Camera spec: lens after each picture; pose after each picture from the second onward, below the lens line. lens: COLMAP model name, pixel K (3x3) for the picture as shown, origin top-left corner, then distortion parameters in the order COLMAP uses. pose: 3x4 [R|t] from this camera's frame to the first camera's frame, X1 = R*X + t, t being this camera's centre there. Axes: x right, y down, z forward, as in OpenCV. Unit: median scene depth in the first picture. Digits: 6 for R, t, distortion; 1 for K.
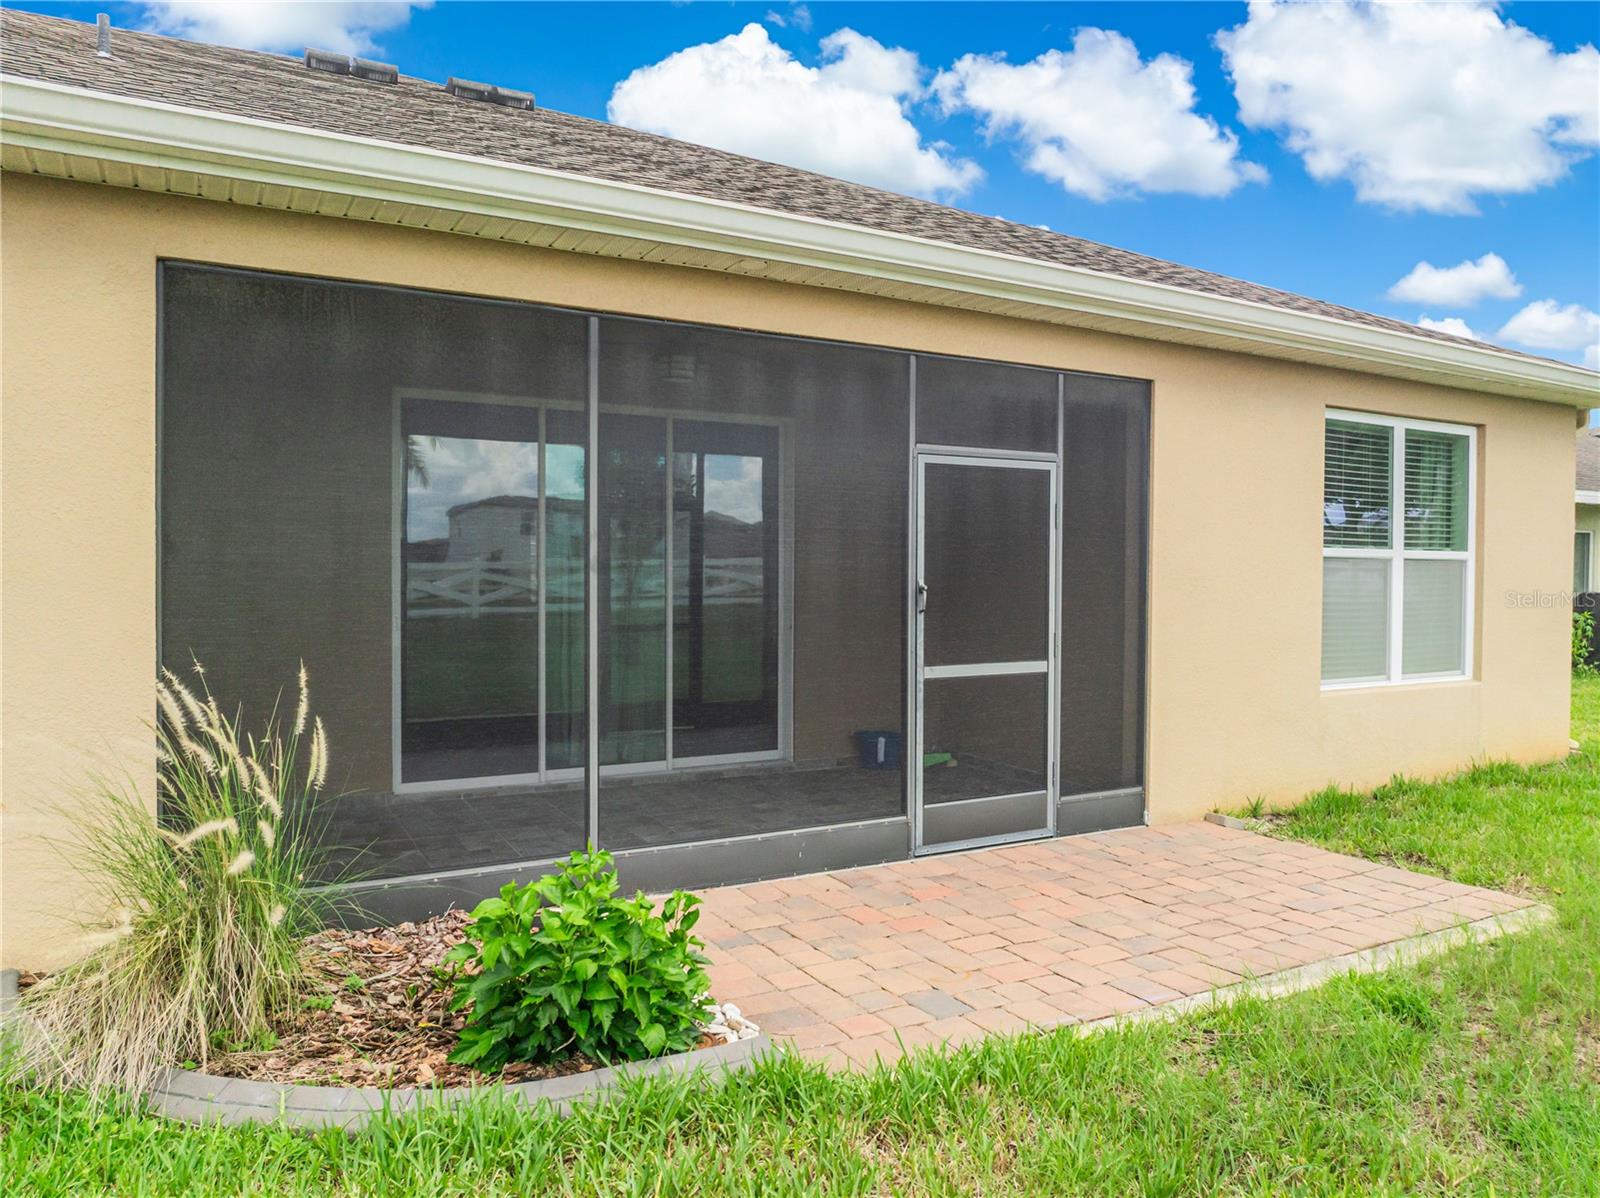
lens RADIAL K [[1106.3, 0, 800.0], [0, 1106.3, 599.0], [0, 0, 1]] dist [0.025779, -0.084870]
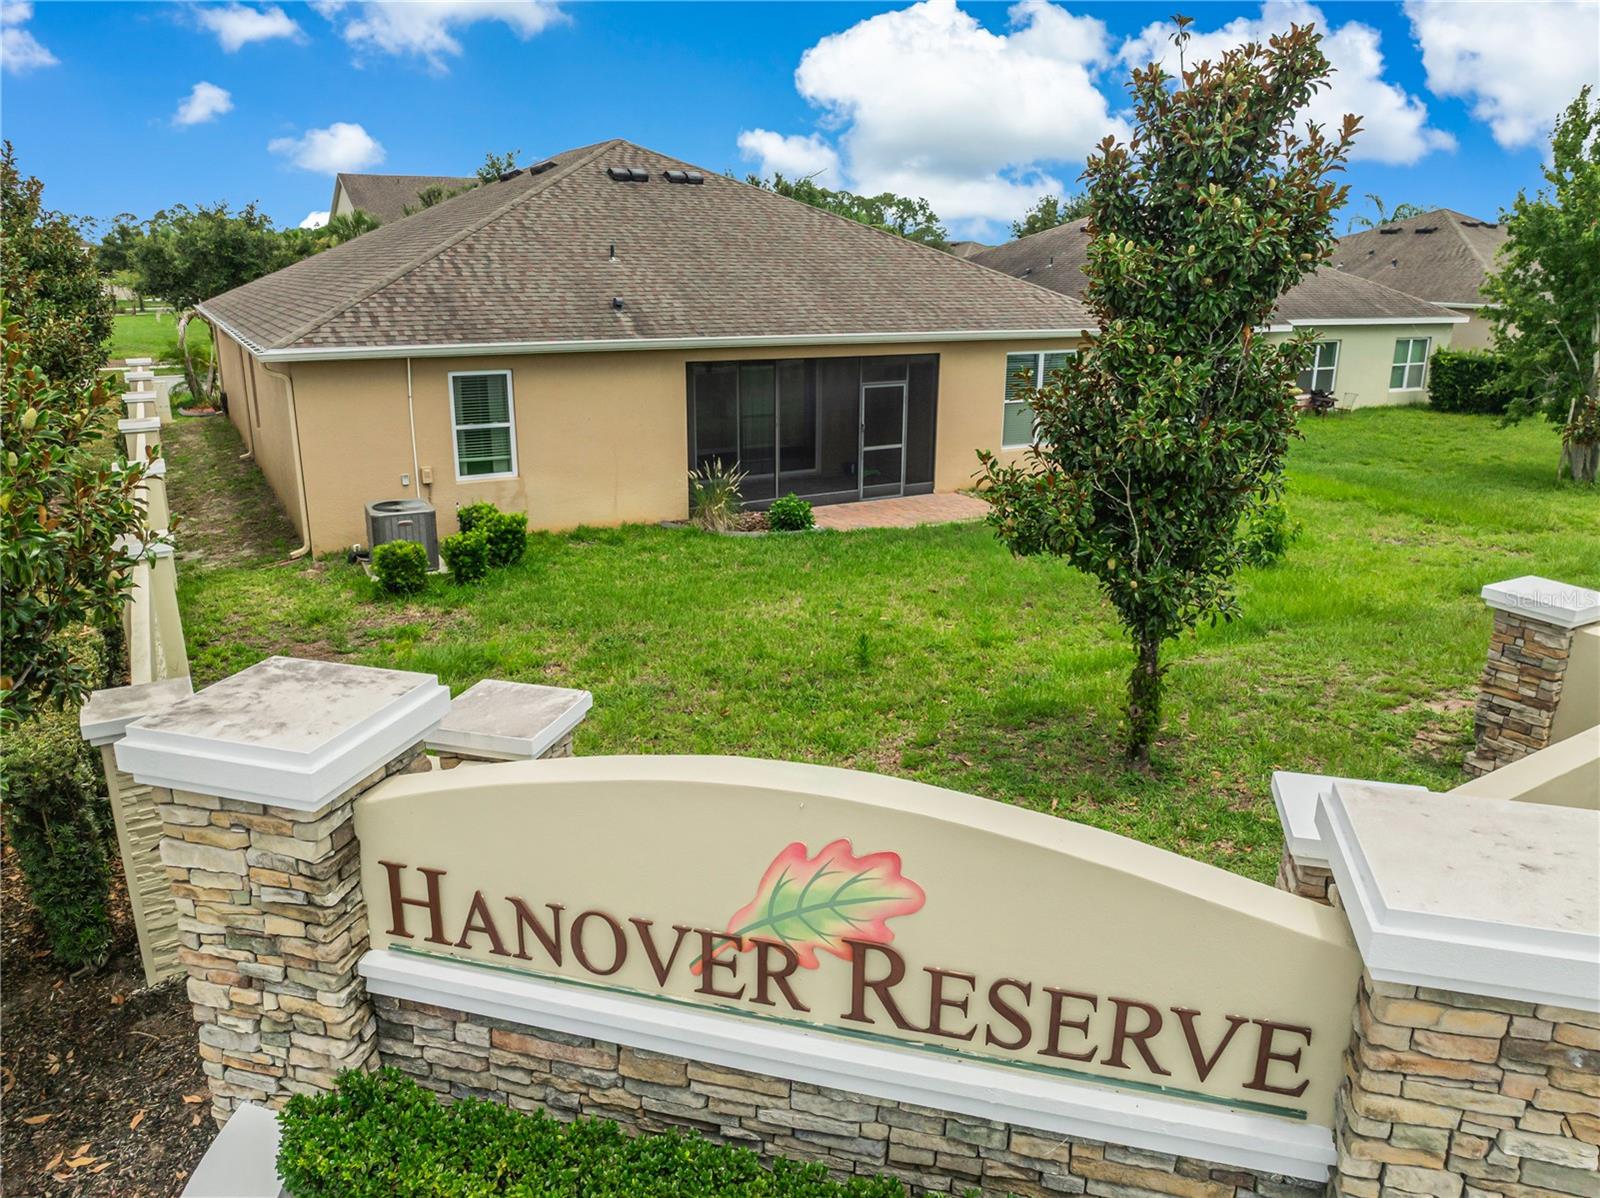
lens RADIAL K [[1106.3, 0, 800.0], [0, 1106.3, 599.0], [0, 0, 1]] dist [0.025779, -0.084870]
pose [[0.999952, -0.000747, 0.009753, -0.117138], [-0.001856, 0.964480, 0.264150, -0.379848], [-0.009604, -0.264155, 0.964432, -2.372091]]
